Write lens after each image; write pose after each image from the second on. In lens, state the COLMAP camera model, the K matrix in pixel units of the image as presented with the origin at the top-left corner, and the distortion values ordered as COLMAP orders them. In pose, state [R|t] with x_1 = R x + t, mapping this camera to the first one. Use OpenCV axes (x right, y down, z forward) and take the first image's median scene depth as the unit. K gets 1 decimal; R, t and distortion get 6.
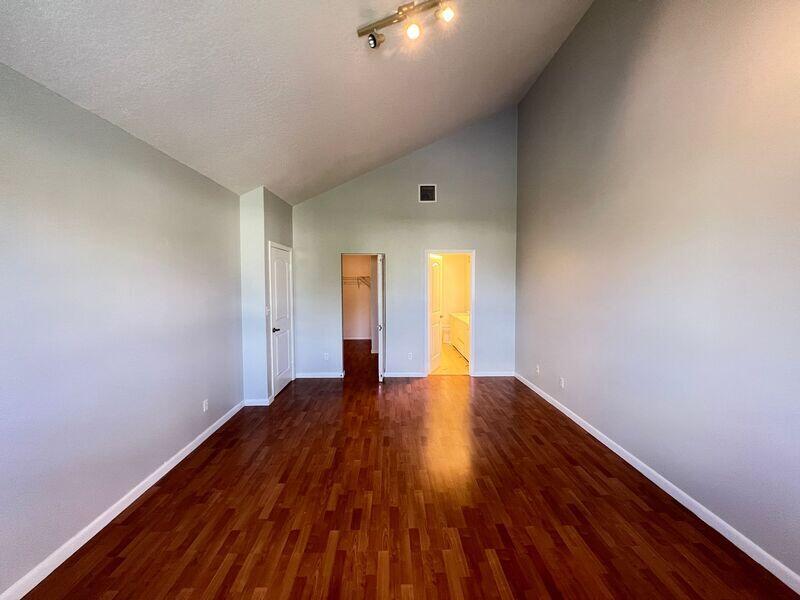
lens RADIAL K [[320.4, 0, 398.4], [0, 320.4, 298.1], [0, 0, 1]] dist [-0.001764, 0.000169]
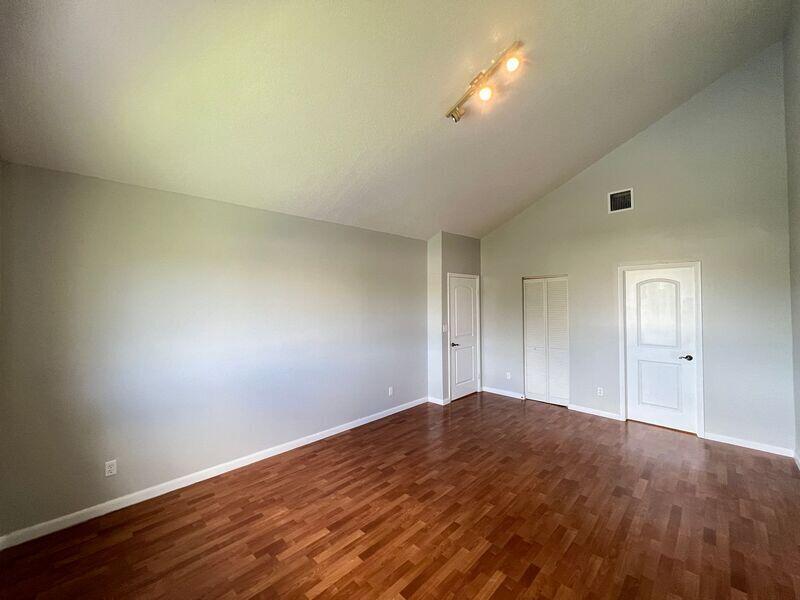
lens RADIAL K [[320.4, 0, 398.4], [0, 320.4, 298.1], [0, 0, 1]] dist [-0.001764, 0.000169]
pose [[0.684328, -0.014273, -0.729035, 0.540626], [-0.030110, 0.998403, -0.047810, -0.020288], [0.728552, 0.054669, 0.682805, 0.009888]]
